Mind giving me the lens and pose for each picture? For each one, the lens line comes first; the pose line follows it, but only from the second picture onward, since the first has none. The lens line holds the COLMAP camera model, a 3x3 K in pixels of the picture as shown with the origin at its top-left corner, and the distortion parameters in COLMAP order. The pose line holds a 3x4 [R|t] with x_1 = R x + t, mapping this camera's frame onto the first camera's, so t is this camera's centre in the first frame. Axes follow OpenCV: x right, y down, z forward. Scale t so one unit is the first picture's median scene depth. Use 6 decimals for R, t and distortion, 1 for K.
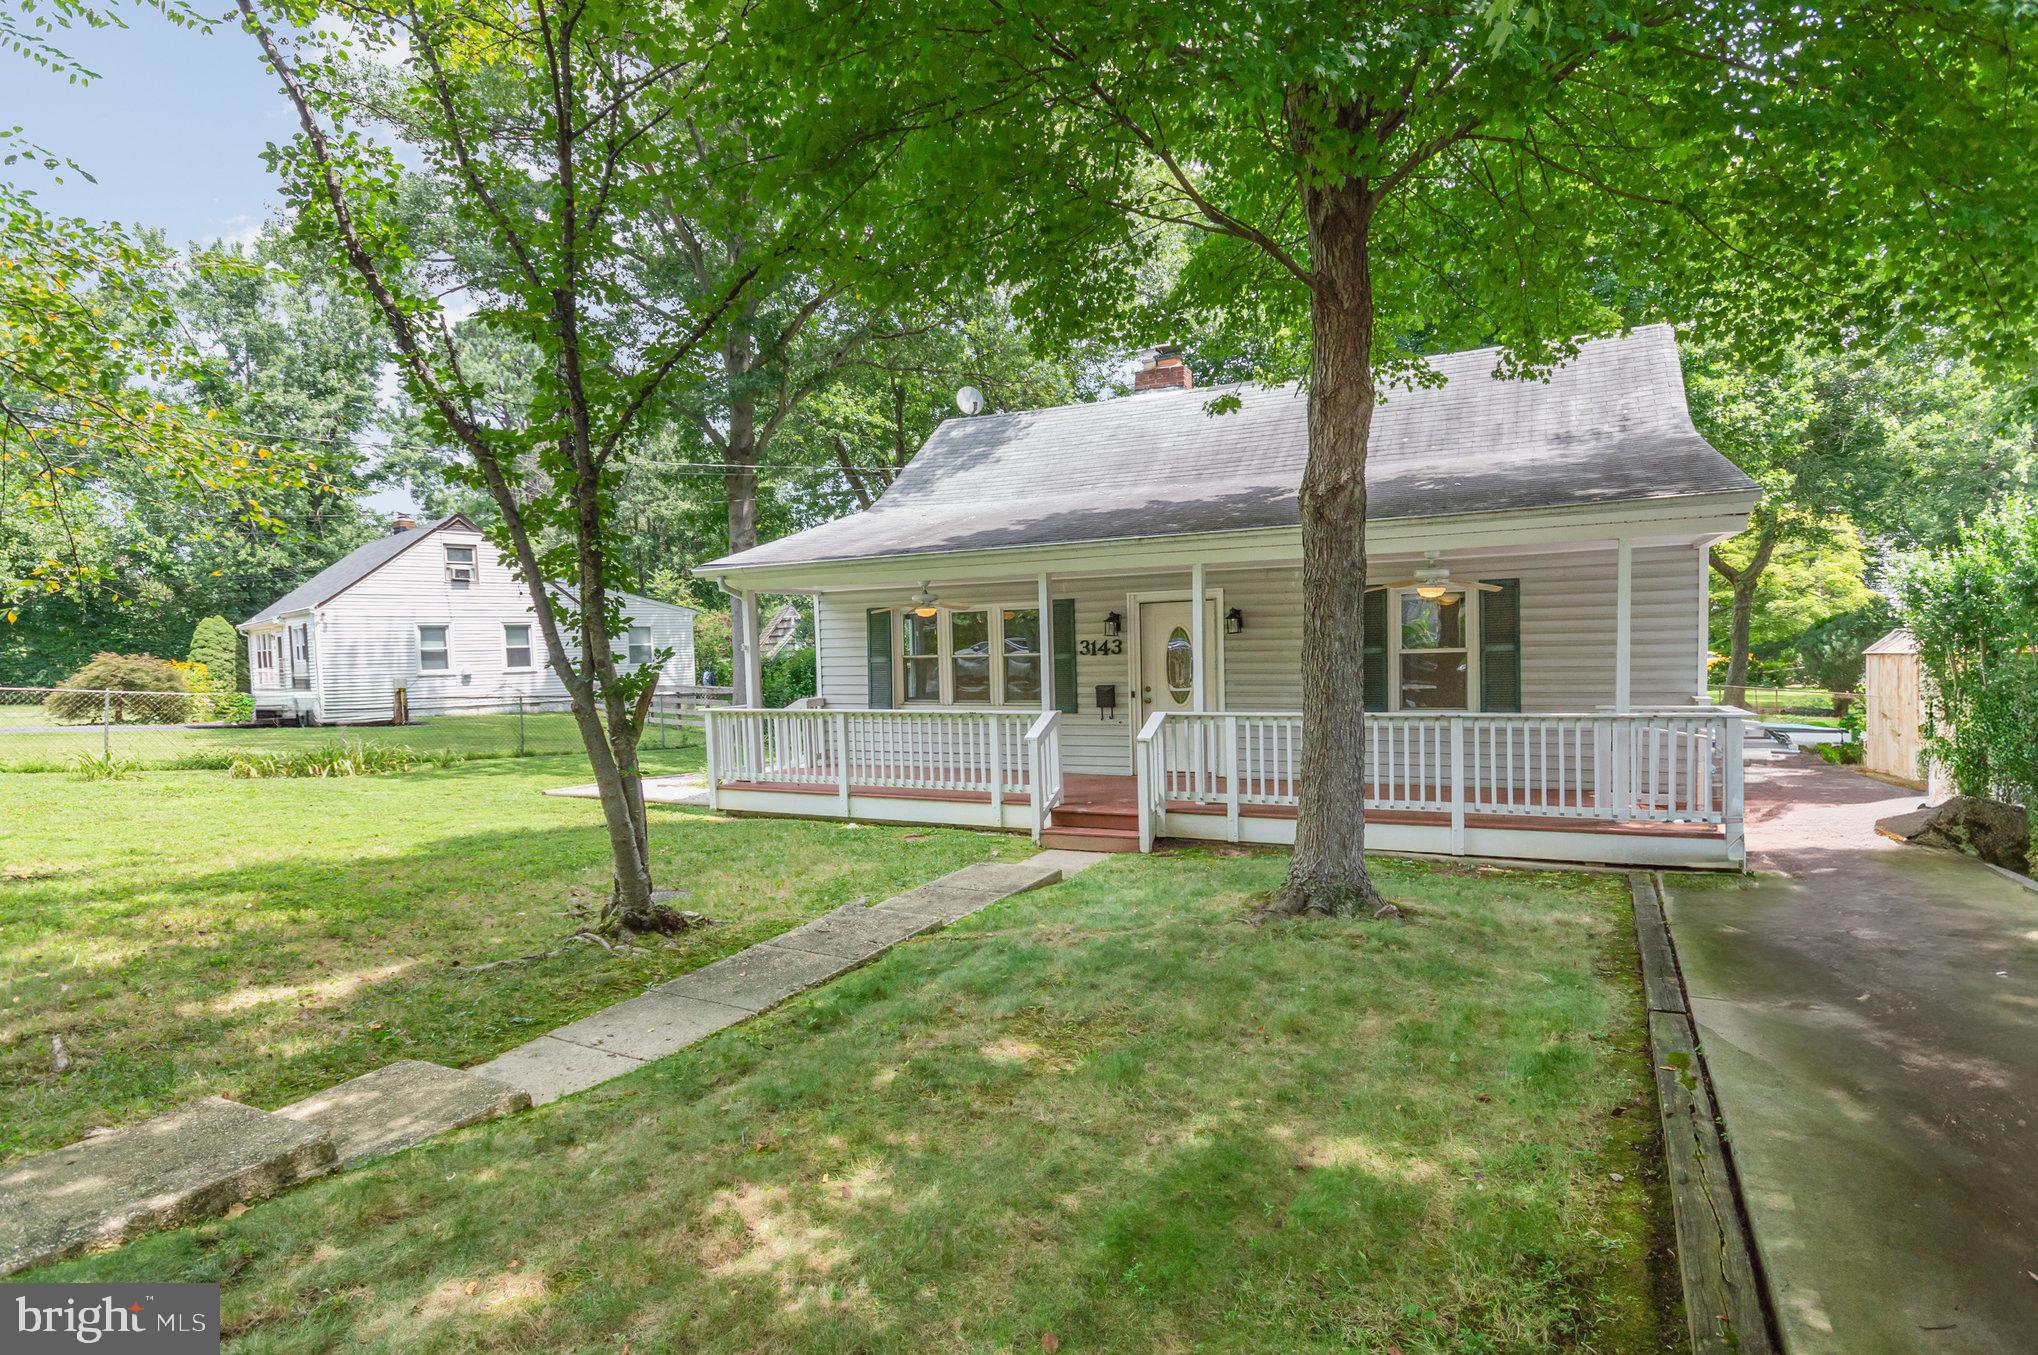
lens RADIAL K [[868.3, 0, 1019.8], [0, 868.3, 695.6], [0, 0, 1]] dist [0.004172, 0.000238]
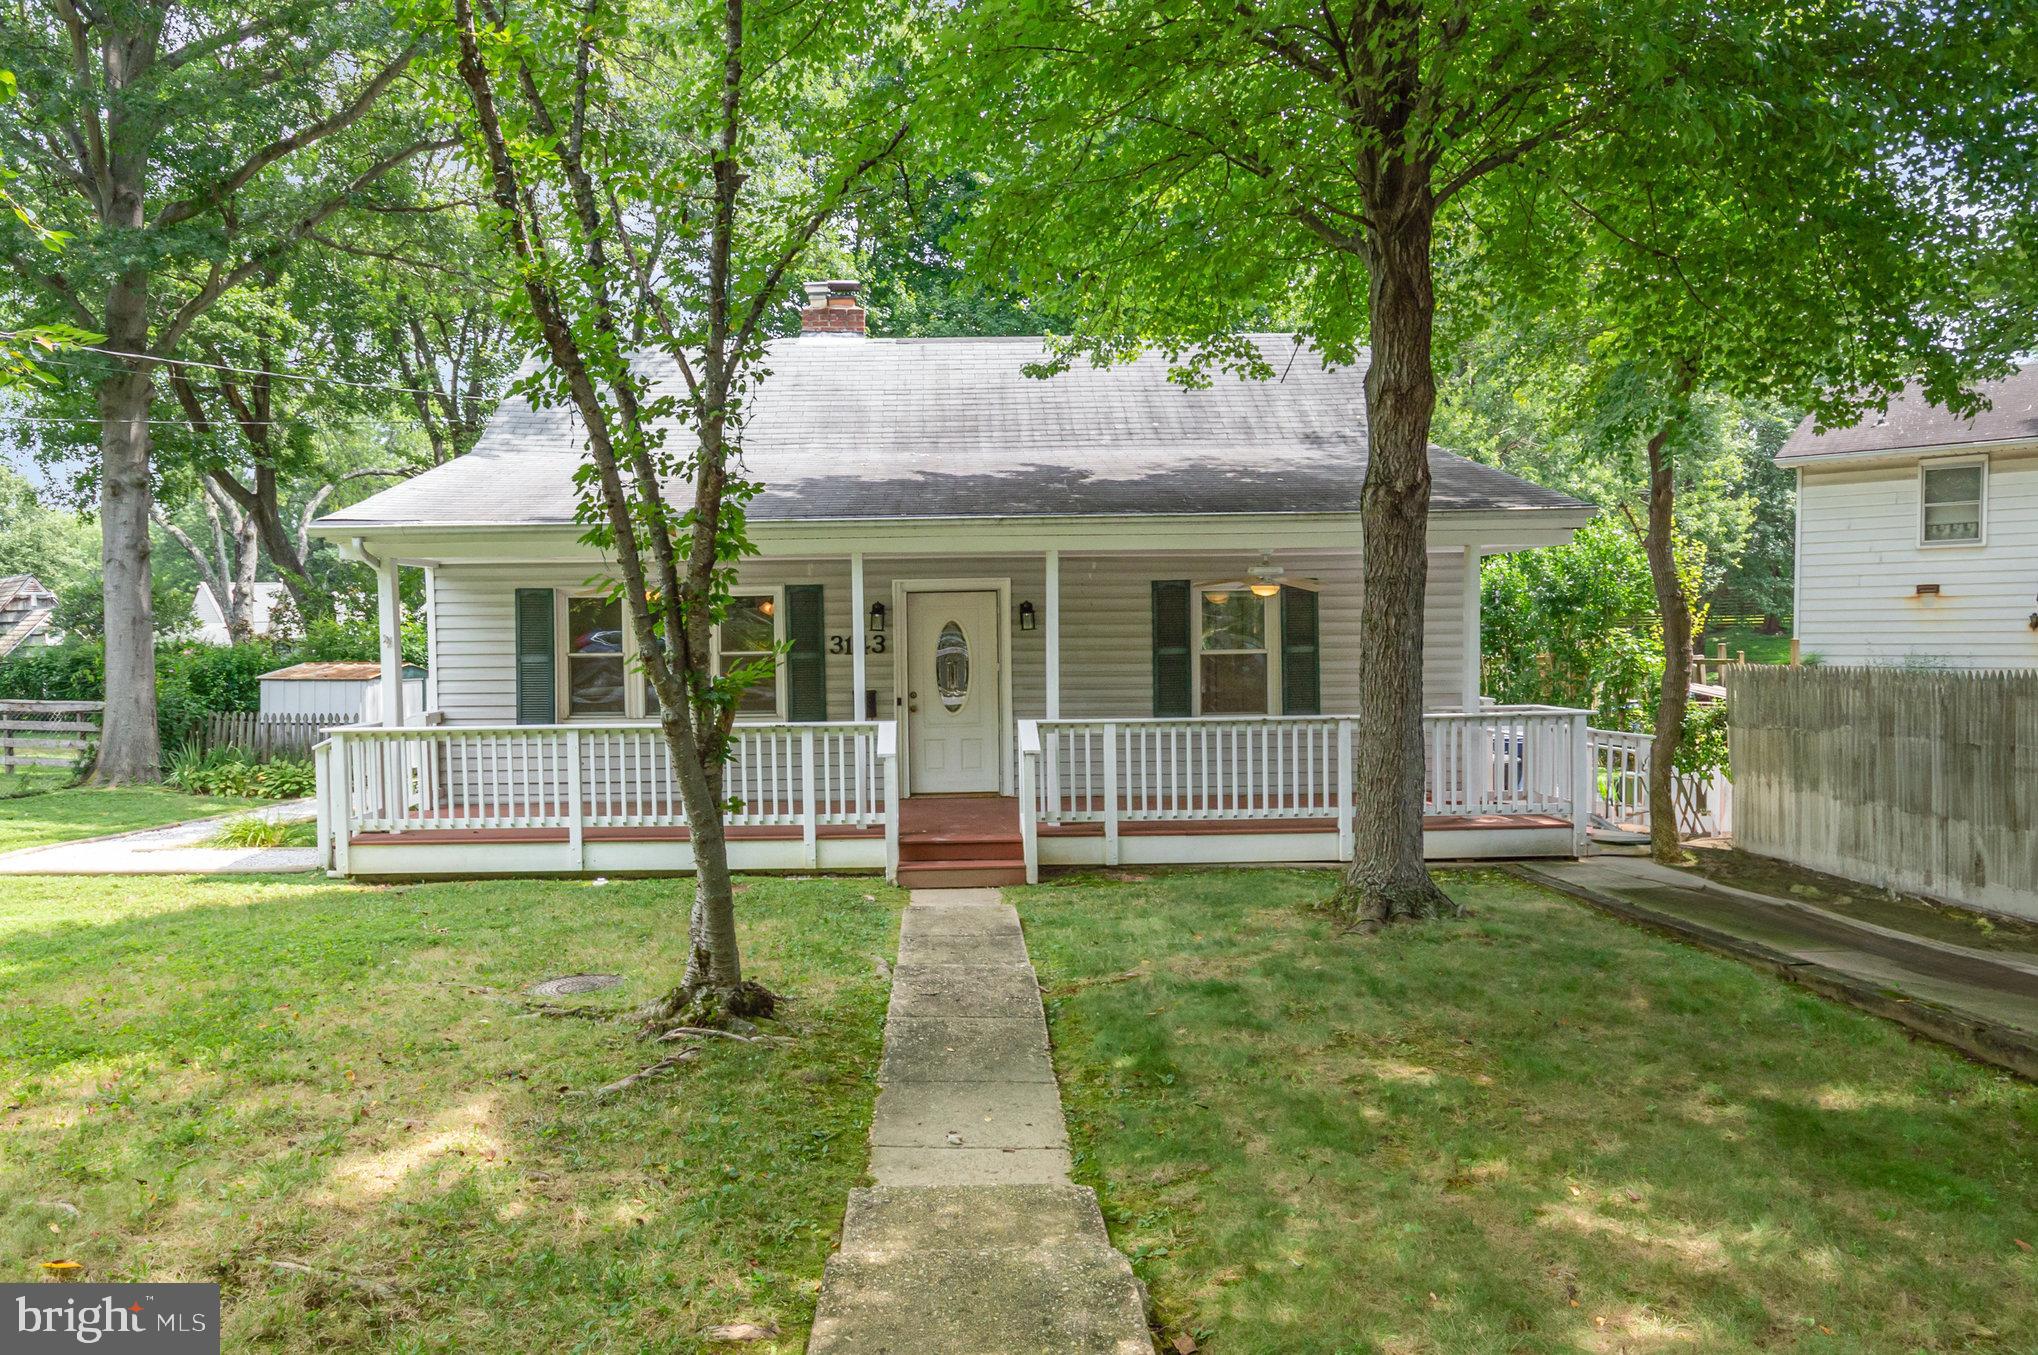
lens RADIAL K [[1063.7, 0, 1019.0], [0, 1063.7, 677.5], [0, 0, 1]] dist [-0.027475, 0.032839]
pose [[0.925871, -0.001814, 0.377836, -0.239955], [0.011559, 0.999656, -0.023525, 0.001429], [-0.377663, 0.026148, 0.925574, 0.026196]]
